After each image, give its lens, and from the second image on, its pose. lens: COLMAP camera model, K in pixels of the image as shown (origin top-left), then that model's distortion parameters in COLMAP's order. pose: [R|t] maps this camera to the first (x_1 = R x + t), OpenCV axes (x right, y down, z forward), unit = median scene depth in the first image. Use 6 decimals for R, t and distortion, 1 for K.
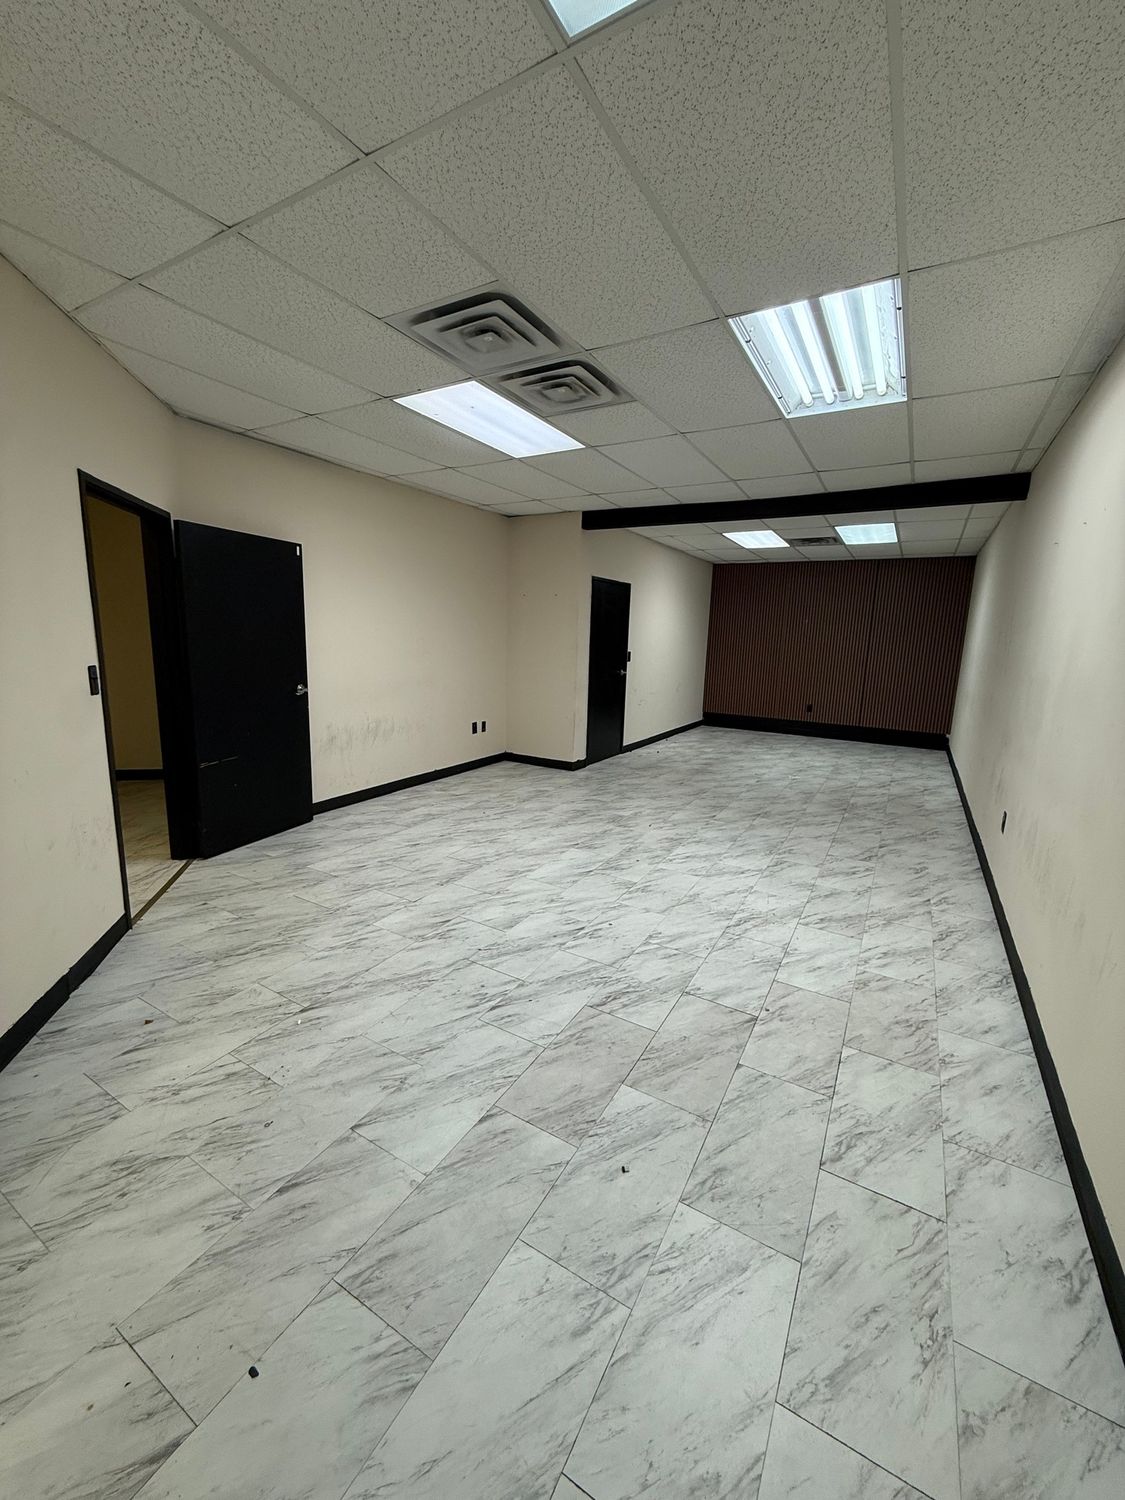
lens RADIAL K [[597.9, 0, 560.8], [0, 597.9, 737.5], [0, 0, 1]] dist [-0.002065, 0.001067]
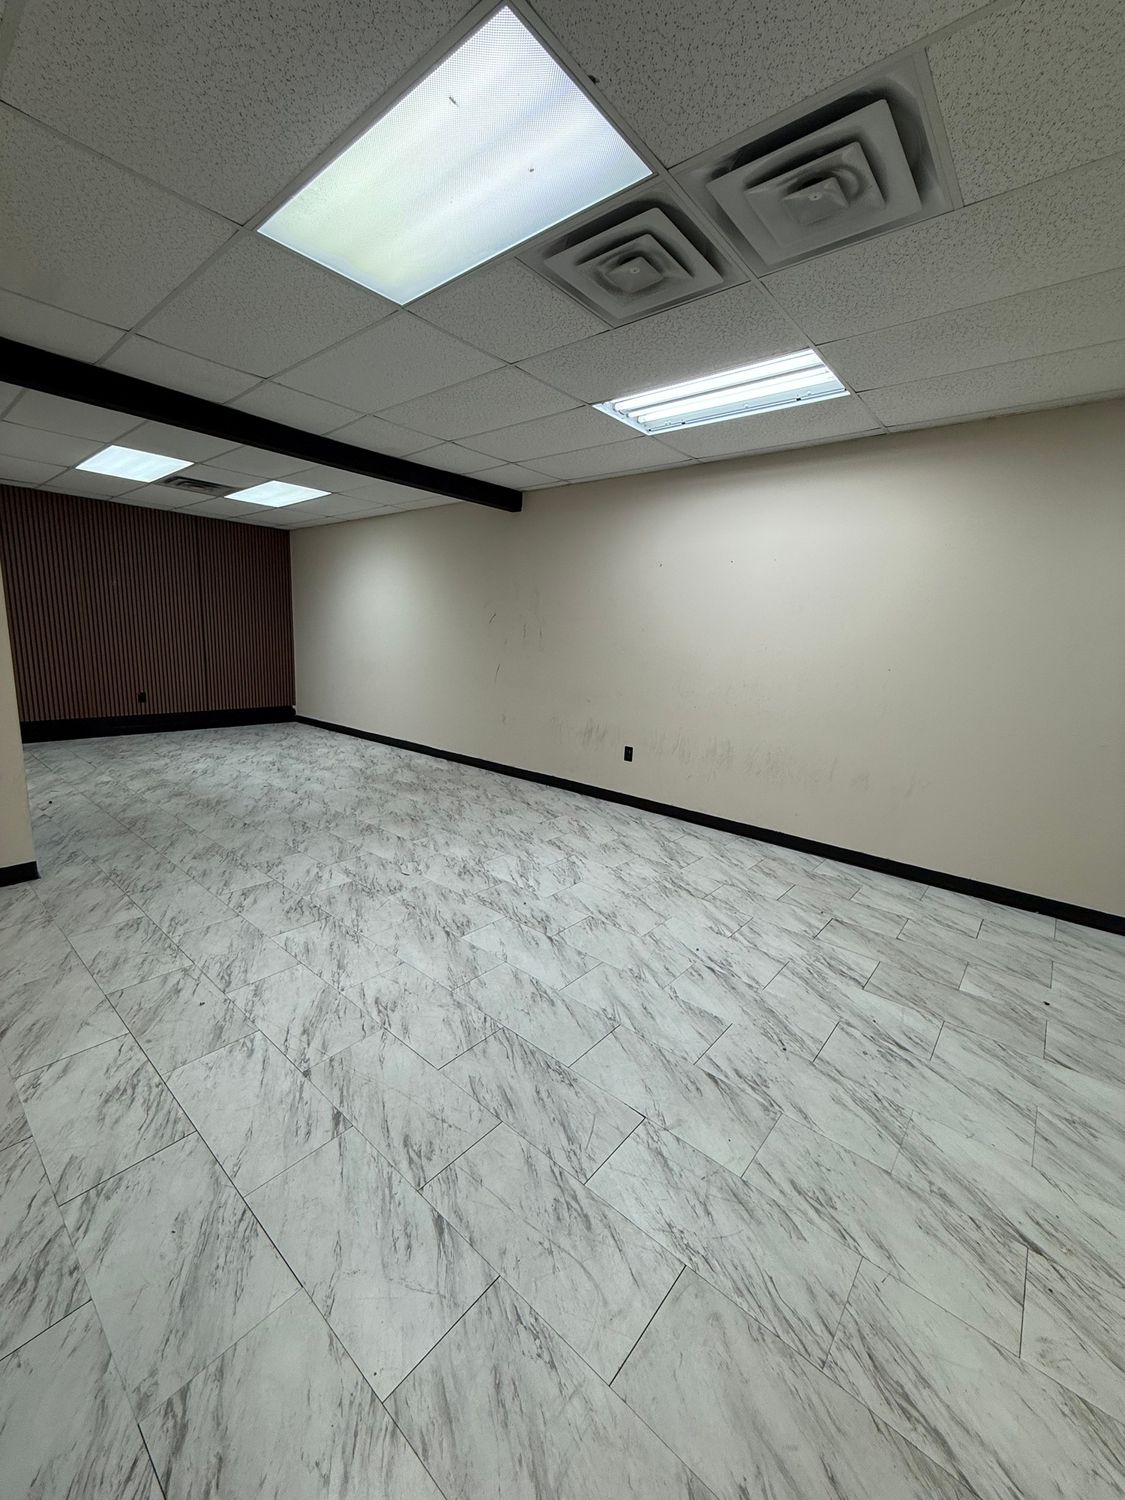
lens RADIAL K [[597.9, 0, 558.1], [0, 597.9, 744.9], [0, 0, 1]] dist [-0.002065, 0.001067]
pose [[0.174808, -0.202121, 0.963633, -0.679874], [0.127797, 0.975082, 0.181339, -0.164009], [-0.976274, 0.091450, 0.196283, 0.877912]]
